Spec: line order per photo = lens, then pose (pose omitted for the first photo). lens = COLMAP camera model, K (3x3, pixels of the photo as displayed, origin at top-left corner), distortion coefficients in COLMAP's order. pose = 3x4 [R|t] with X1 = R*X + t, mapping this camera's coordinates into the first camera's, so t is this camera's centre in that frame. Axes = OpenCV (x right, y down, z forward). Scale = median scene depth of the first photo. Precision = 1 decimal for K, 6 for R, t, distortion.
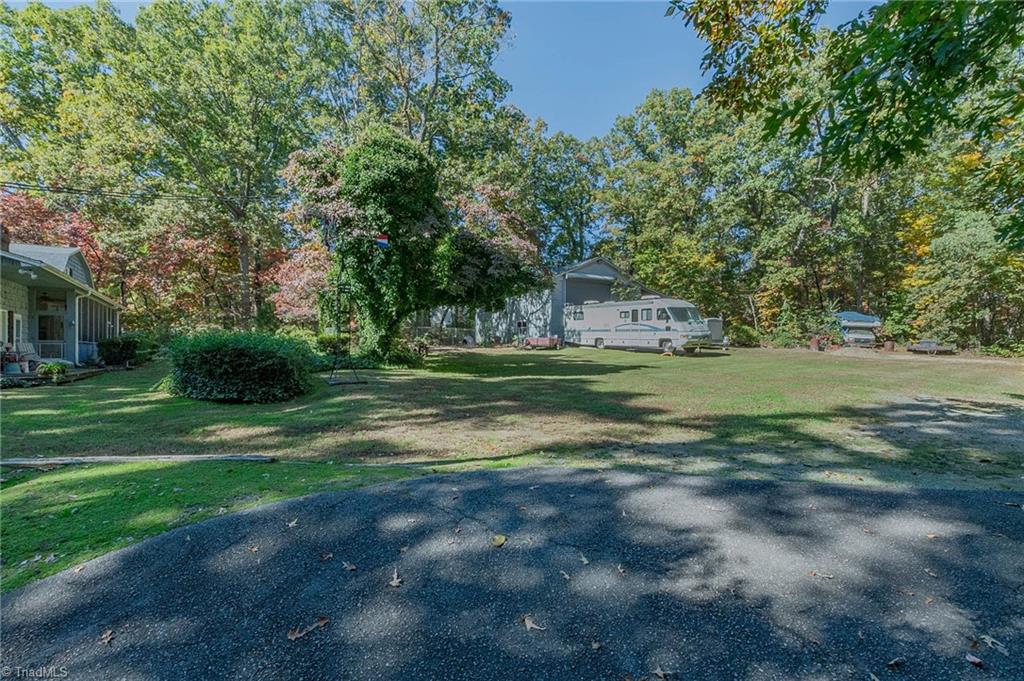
lens RADIAL K [[443.2, 0, 505.9], [0, 443.2, 344.7], [0, 0, 1]] dist [0.001731, 0.000195]
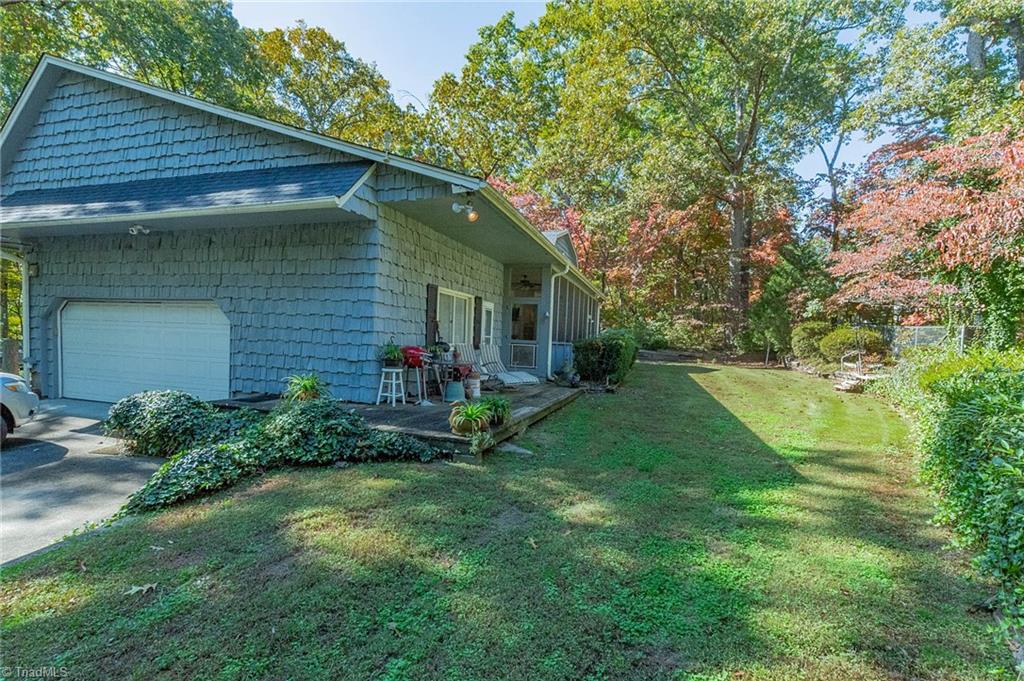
lens RADIAL K [[443.2, 0, 505.9], [0, 443.2, 344.7], [0, 0, 1]] dist [0.001731, 0.000195]
pose [[0.604206, 0.044966, -0.795559, -0.481366], [-0.041824, 0.998820, 0.024690, -0.018518], [0.795730, 0.018355, 0.605373, 0.549092]]
